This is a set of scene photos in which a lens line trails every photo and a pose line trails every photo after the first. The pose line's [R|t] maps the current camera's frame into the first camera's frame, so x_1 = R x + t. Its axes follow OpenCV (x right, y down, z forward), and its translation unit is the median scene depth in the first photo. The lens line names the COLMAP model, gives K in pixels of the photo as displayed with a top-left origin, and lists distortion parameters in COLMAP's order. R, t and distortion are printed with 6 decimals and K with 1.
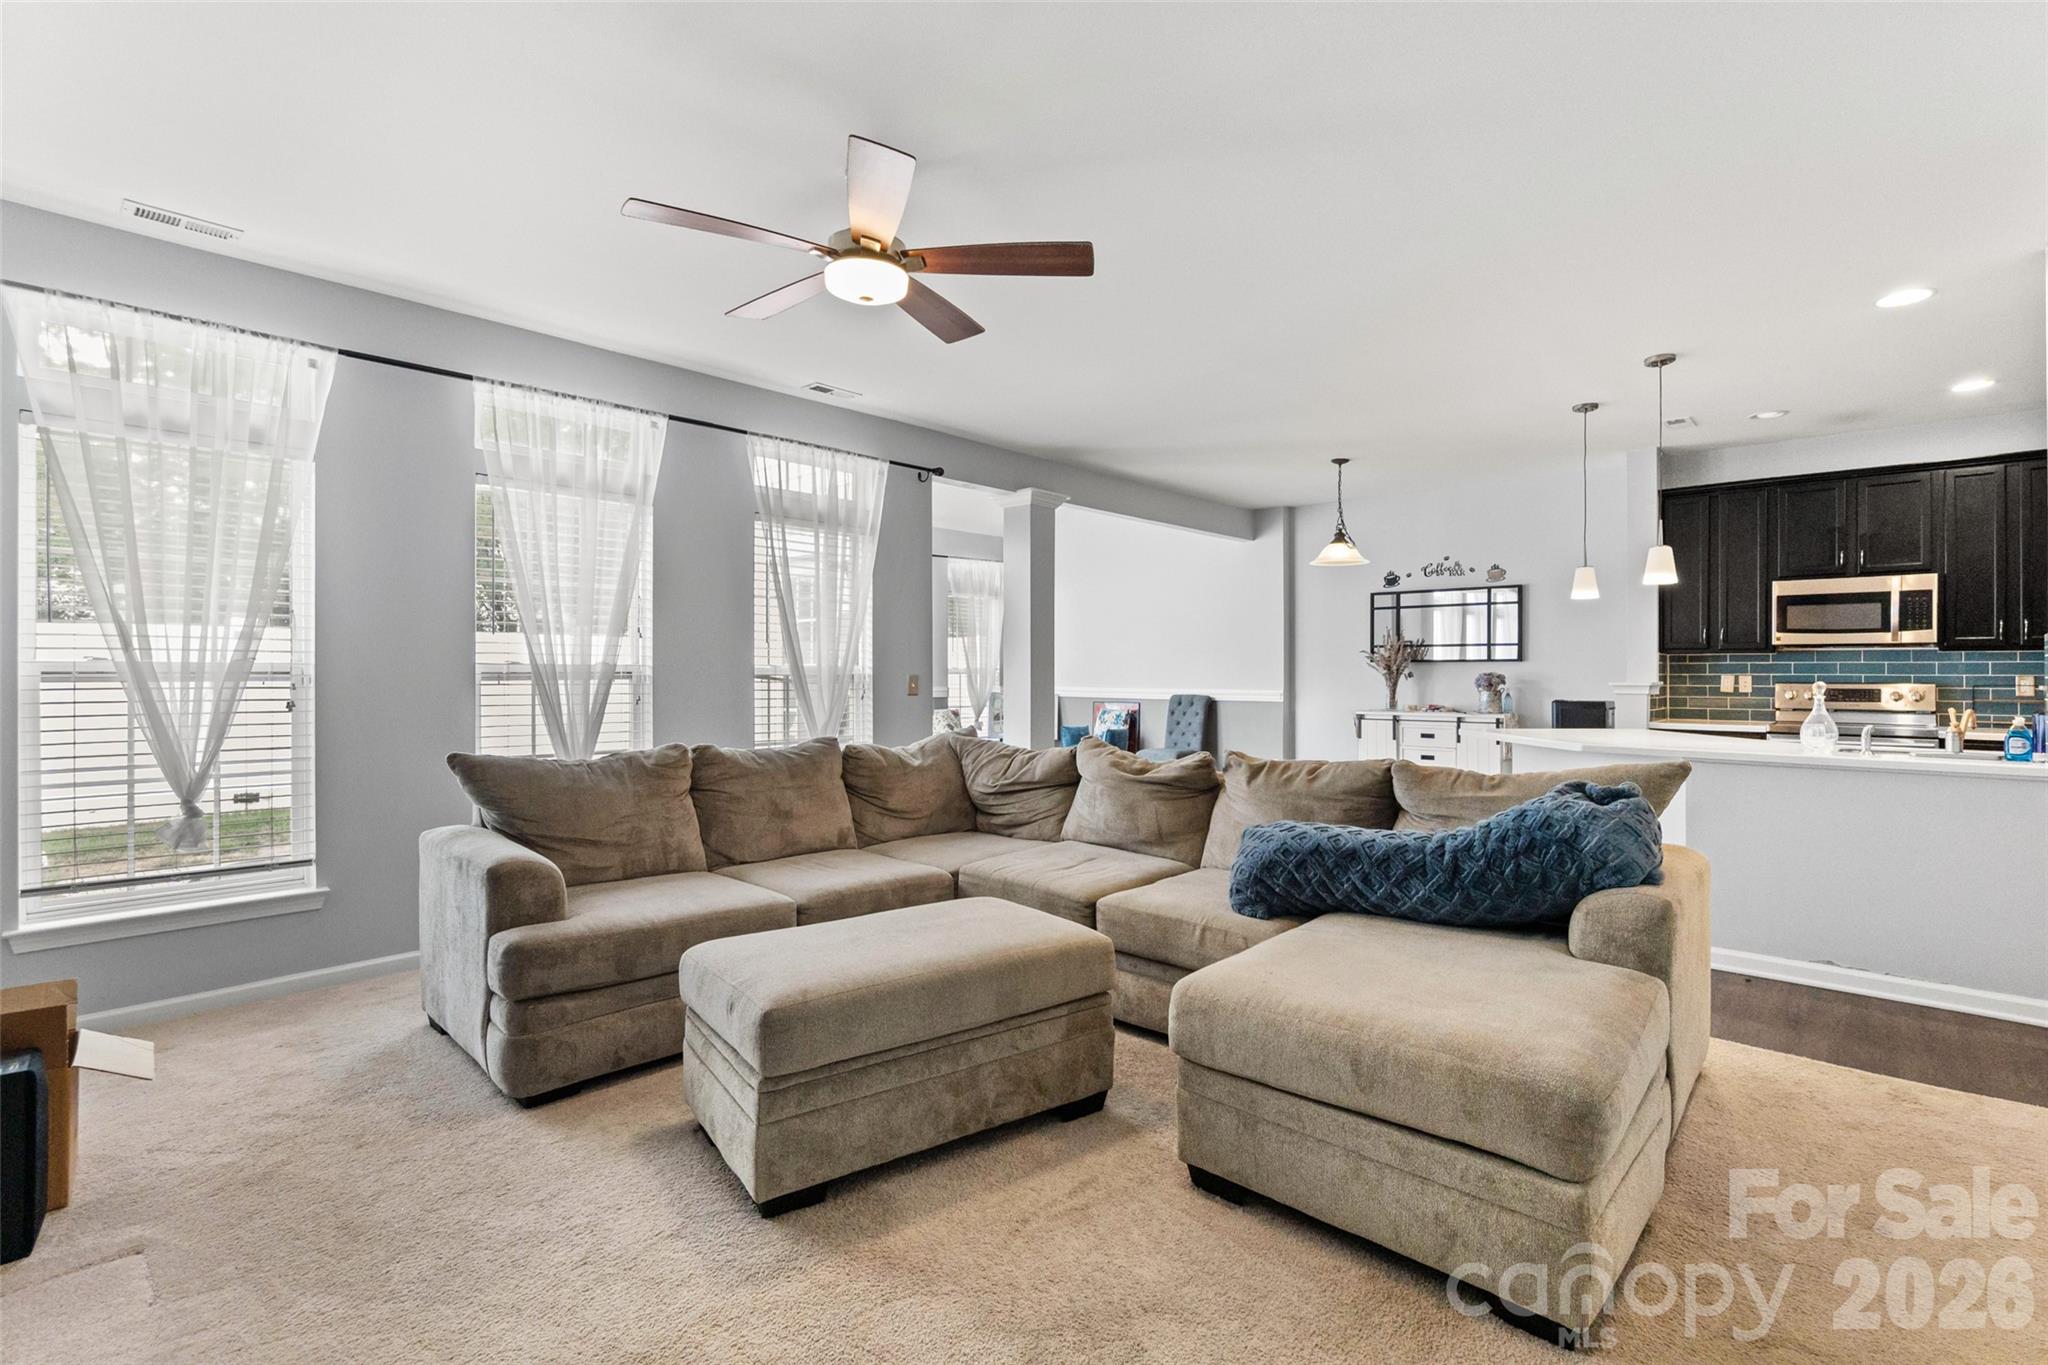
lens RADIAL K [[941.0, 0, 1017.6], [0, 941.0, 676.6], [0, 0, 1]] dist [-0.015262, -0.000246]
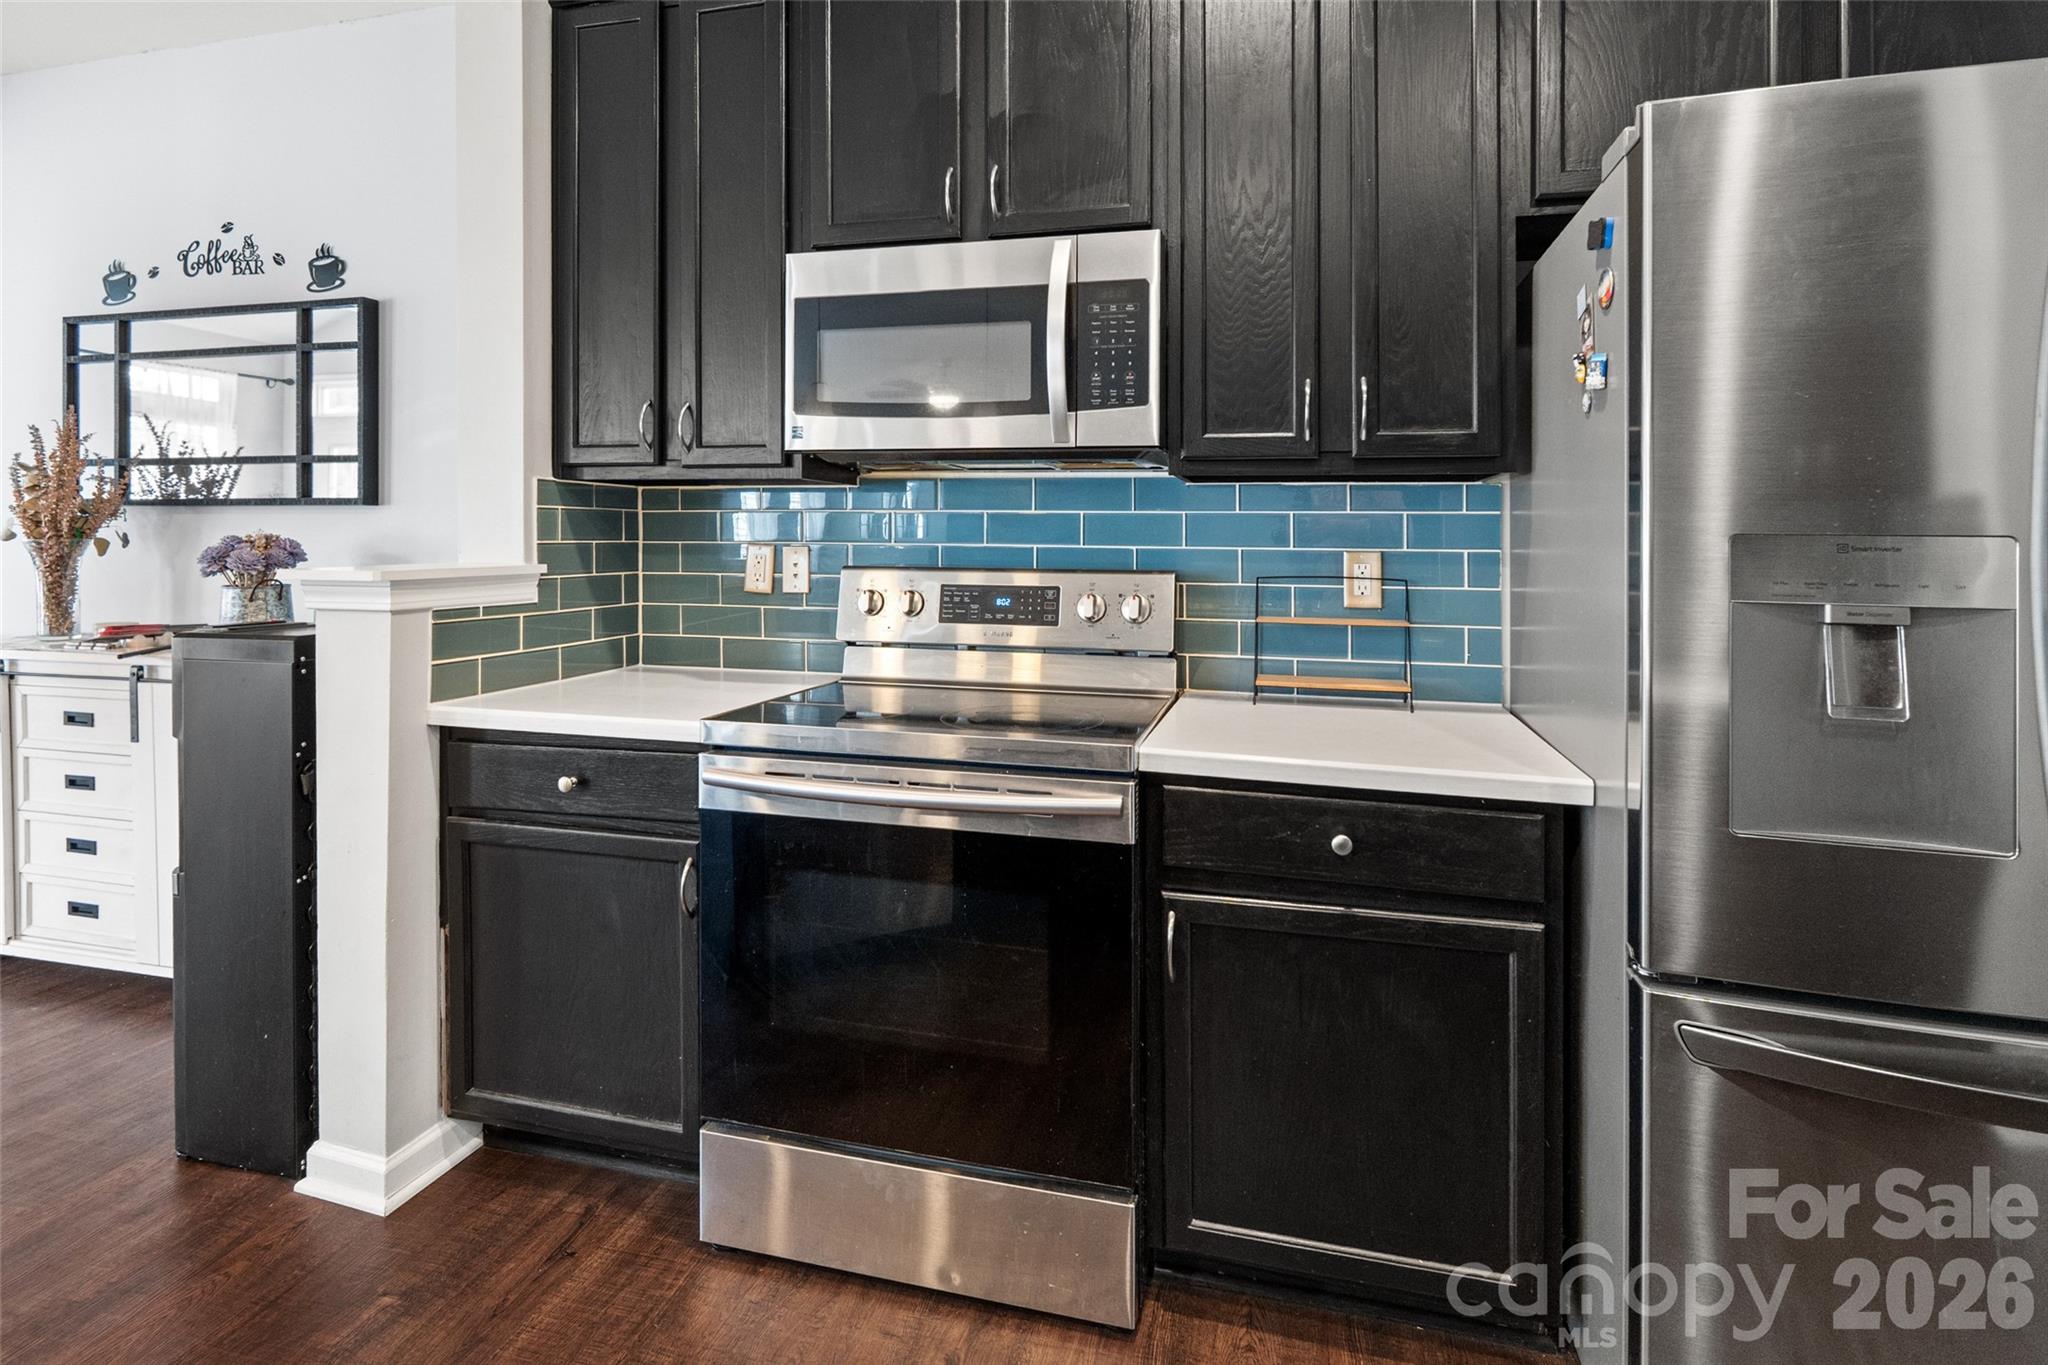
lens RADIAL K [[978.5, 0, 1045.1], [0, 978.5, 541.5], [0, 0, 1]] dist [-0.001665, -0.000398]
pose [[0.871197, 0.005540, 0.490902, 0.661995], [-0.004896, 0.999985, -0.002597, -0.002515], [-0.490908, -0.000141, 0.871211, 0.606132]]
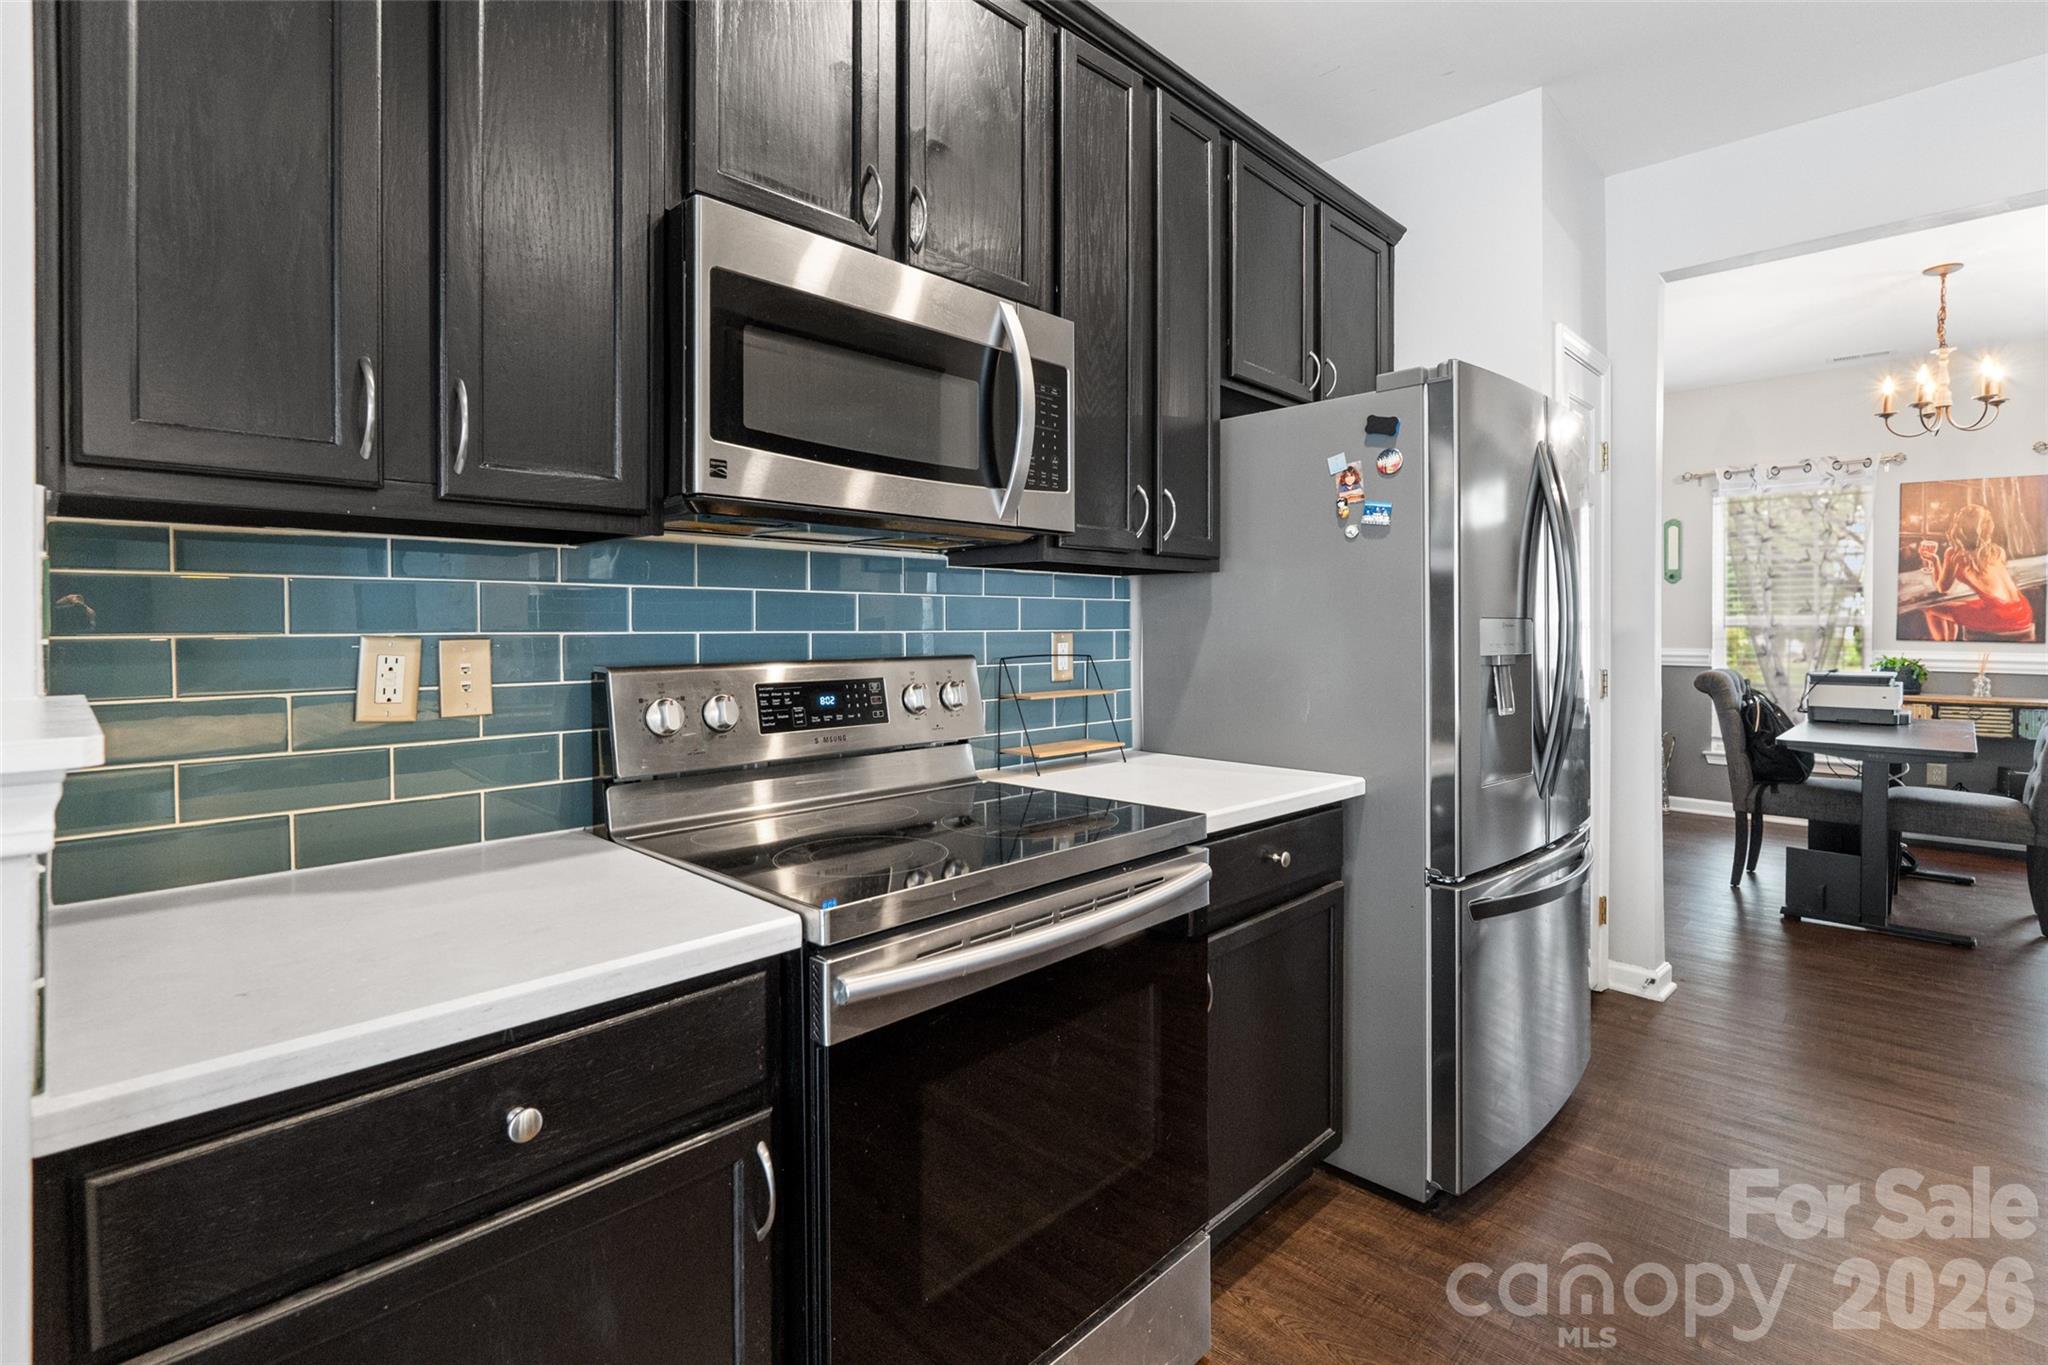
lens RADIAL K [[970.5, 0, 1033.6], [0, 970.5, 630.1], [0, 0, 1]] dist [-0.002527, -0.000899]
pose [[0.009321, -0.006167, 0.999938, 0.540643], [0.007881, 0.999950, 0.006093, -0.003764], [-0.999926, 0.007824, 0.009369, 0.843410]]
